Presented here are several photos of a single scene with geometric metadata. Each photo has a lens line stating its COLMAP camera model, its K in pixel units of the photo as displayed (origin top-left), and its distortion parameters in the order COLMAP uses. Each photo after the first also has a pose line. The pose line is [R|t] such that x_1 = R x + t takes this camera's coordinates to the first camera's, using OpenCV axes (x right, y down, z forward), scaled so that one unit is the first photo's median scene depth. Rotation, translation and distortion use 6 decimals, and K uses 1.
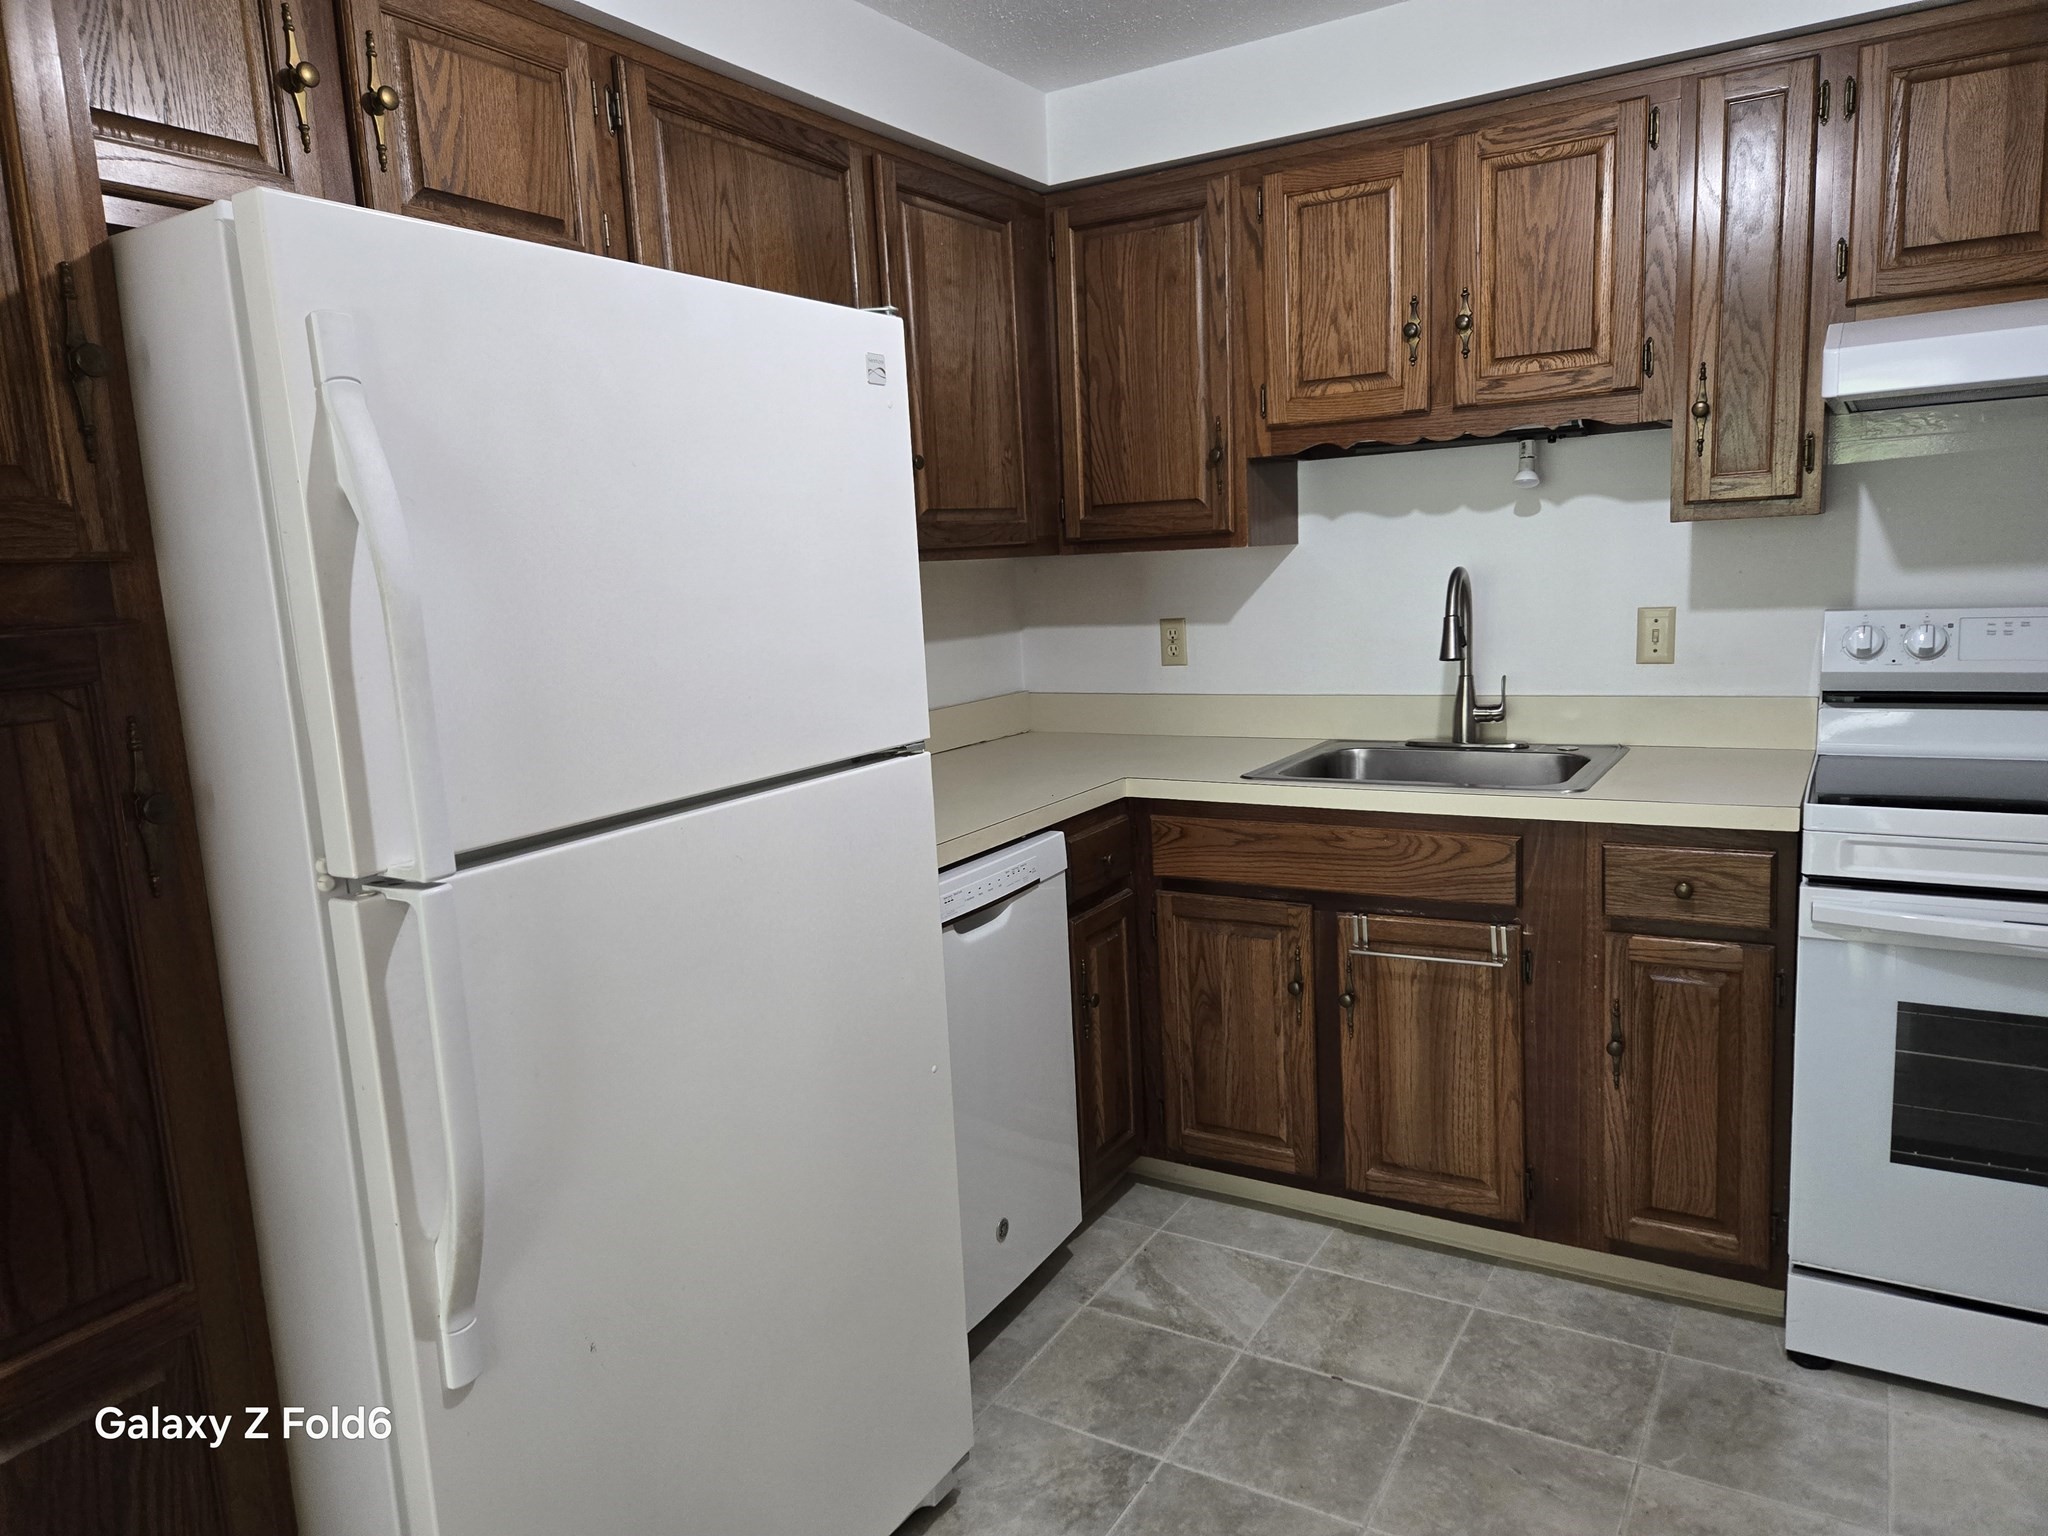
lens RADIAL K [[1372.5, 0, 1022.7], [0, 1372.5, 775.0], [0, 0, 1]] dist [0.076466, -0.050964]
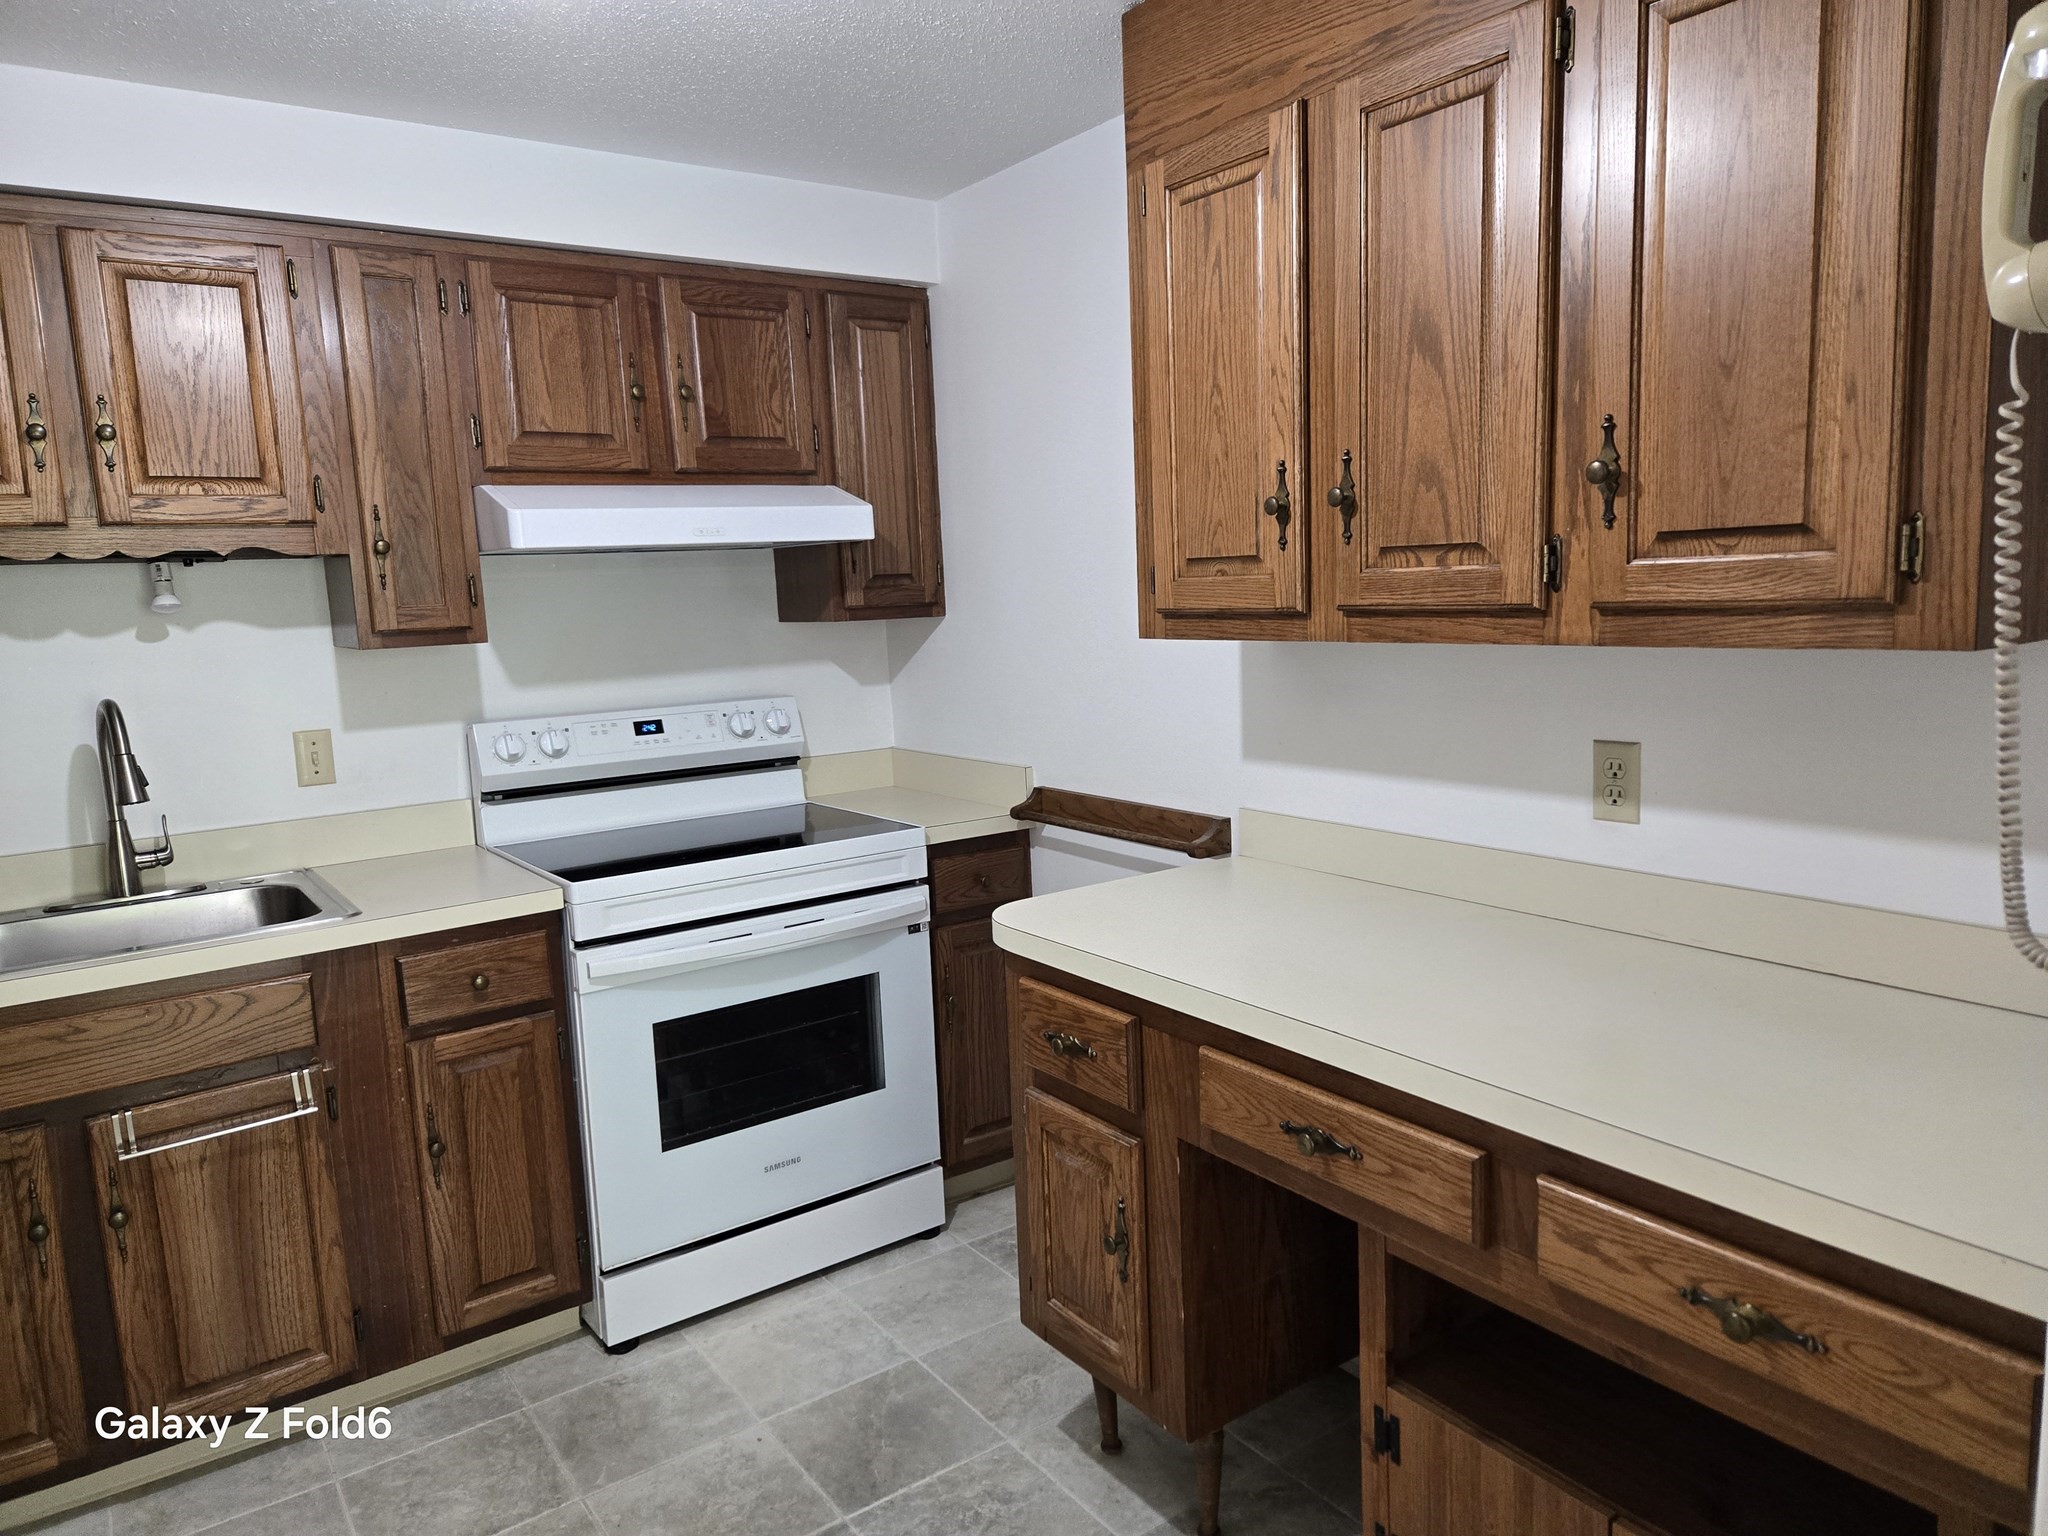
lens RADIAL K [[1372.5, 0, 1022.7], [0, 1372.5, 775.0], [0, 0, 1]] dist [0.076466, -0.050964]
pose [[0.412538, -0.099344, 0.905507, -0.298487], [0.169844, 0.984993, 0.030685, -0.036007], [-0.894967, 0.141136, 0.423220, 0.121638]]
